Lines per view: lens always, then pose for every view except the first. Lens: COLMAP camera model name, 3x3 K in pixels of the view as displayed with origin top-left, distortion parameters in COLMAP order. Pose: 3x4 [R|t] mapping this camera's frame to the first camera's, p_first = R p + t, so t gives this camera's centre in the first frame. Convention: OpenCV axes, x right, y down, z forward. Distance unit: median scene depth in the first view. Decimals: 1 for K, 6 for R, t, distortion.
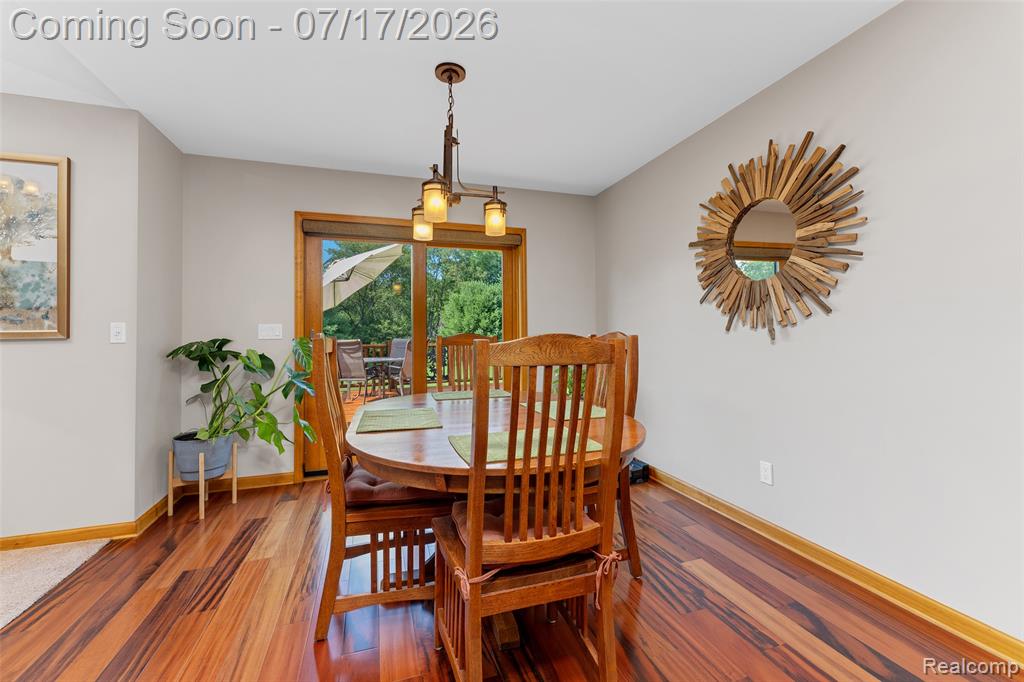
lens RADIAL K [[413.5, 0, 514.1], [0, 413.5, 322.5], [0, 0, 1]] dist [0.000038, -0.000849]
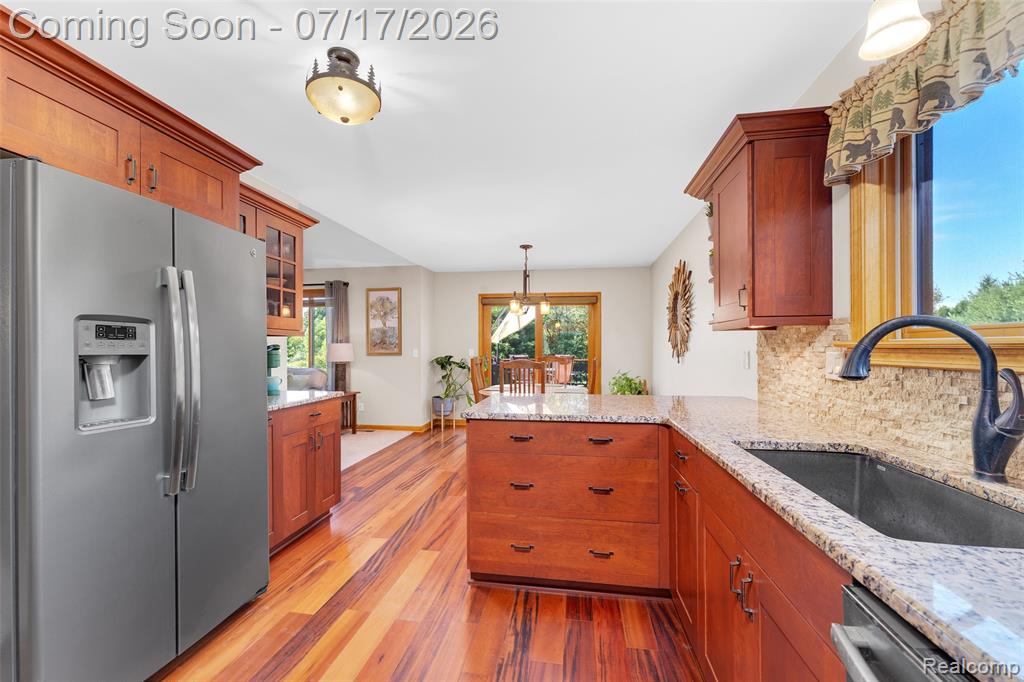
lens RADIAL K [[413.5, 0, 506.6], [0, 413.5, 348.3], [0, 0, 1]] dist [0.000038, -0.000849]
pose [[0.883443, 0.010430, -0.468422, 0.669100], [0.001710, 0.999674, 0.025484, -0.062303], [0.468535, -0.023315, 0.883137, -0.903679]]
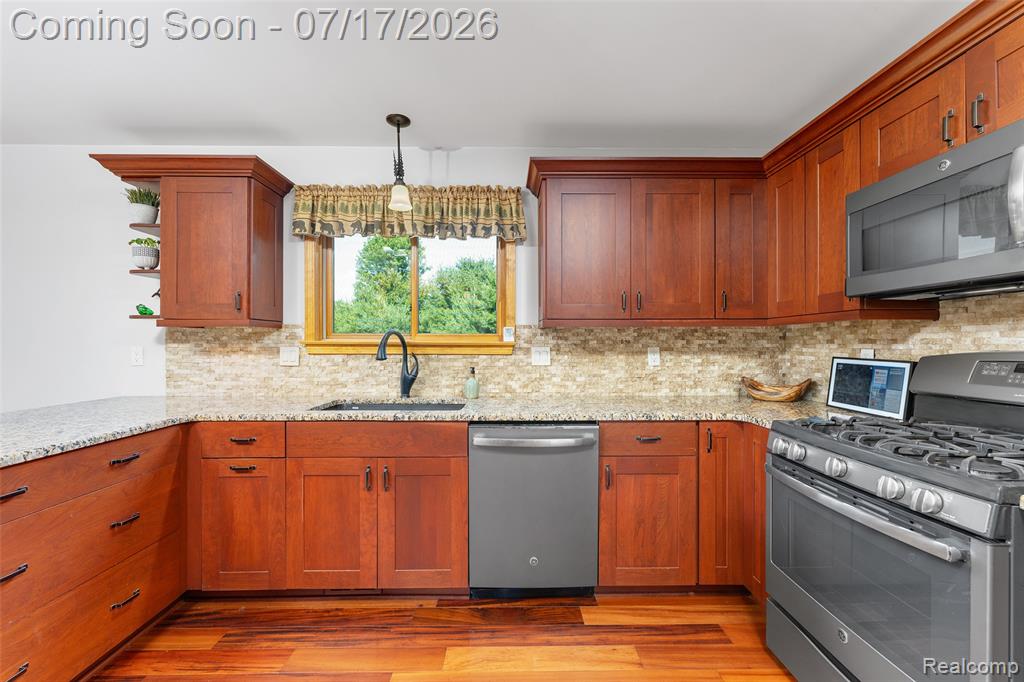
lens RADIAL K [[413.5, 0, 514.0], [0, 413.5, 340.1], [0, 0, 1]] dist [0.000038, -0.000849]
pose [[0.305922, 0.018716, 0.951873, 0.069556], [-0.024942, 0.999621, -0.011638, -0.057037], [-0.951730, -0.020181, 0.306273, -0.884379]]
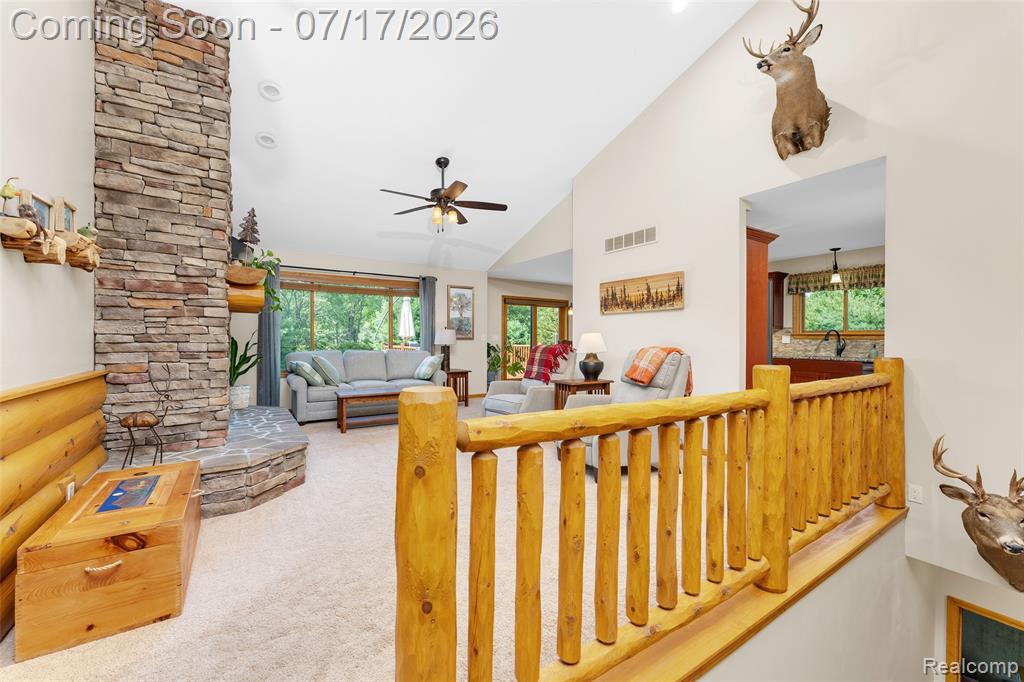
lens RADIAL K [[413.5, 0, 511.7], [0, 413.5, 343.6], [0, 0, 1]] dist [0.000038, -0.000849]
pose [[0.965298, 0.012948, 0.260829, -1.437792], [-0.021908, 0.999264, 0.031474, -0.036045], [-0.260230, -0.036096, 0.964872, -2.085360]]
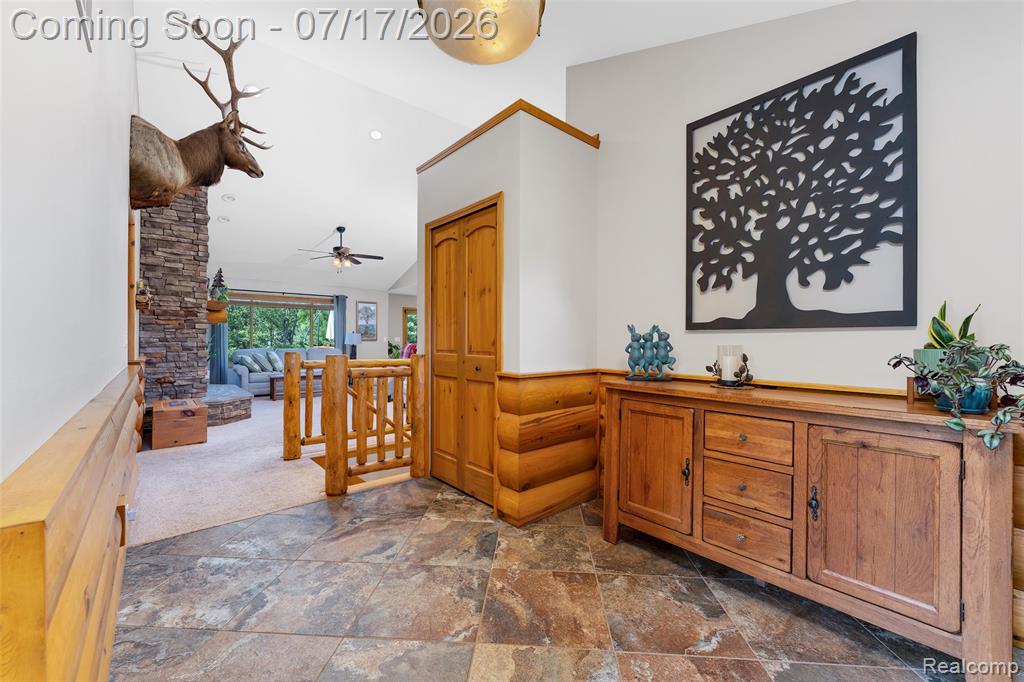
lens RADIAL K [[413.5, 0, 510.0], [0, 413.5, 340.6], [0, 0, 1]] dist [0.000038, -0.000849]
pose [[0.926195, 0.012626, 0.376832, -1.248033], [-0.020900, 0.999622, 0.017876, -0.065535], [-0.376464, -0.024433, 0.926109, -3.390431]]
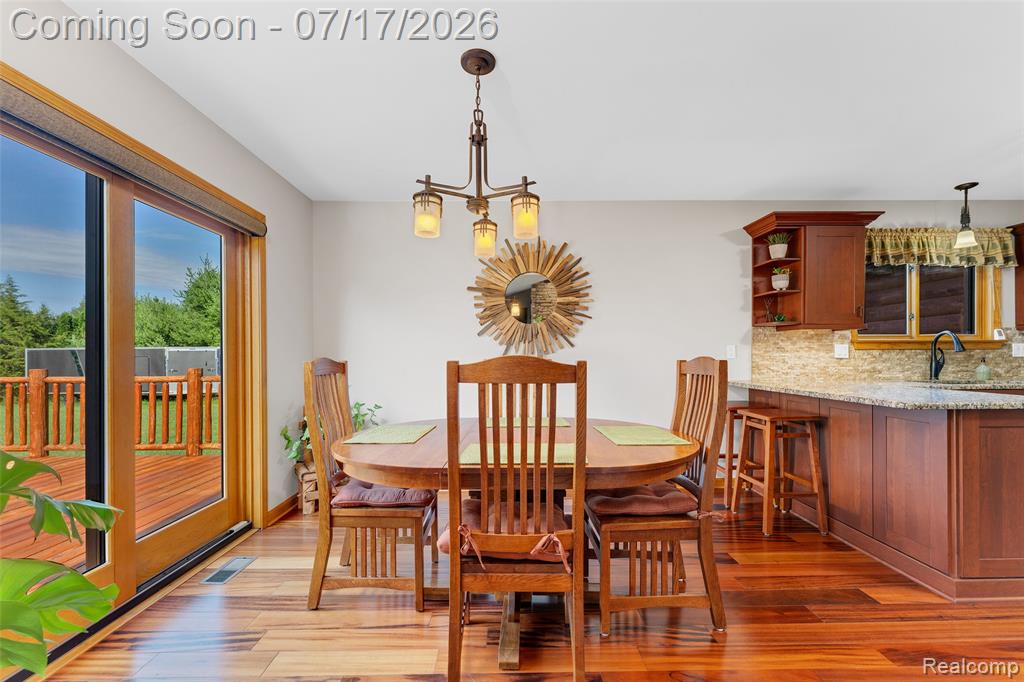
lens RADIAL K [[413.5, 0, 511.7], [0, 413.5, 355.5], [0, 0, 1]] dist [0.000038, -0.000849]
pose [[0.302920, 0.010675, 0.952956, -0.767244], [-0.018591, 0.999813, -0.005290, 0.022586], [-0.952835, -0.016114, 0.303062, 0.507804]]
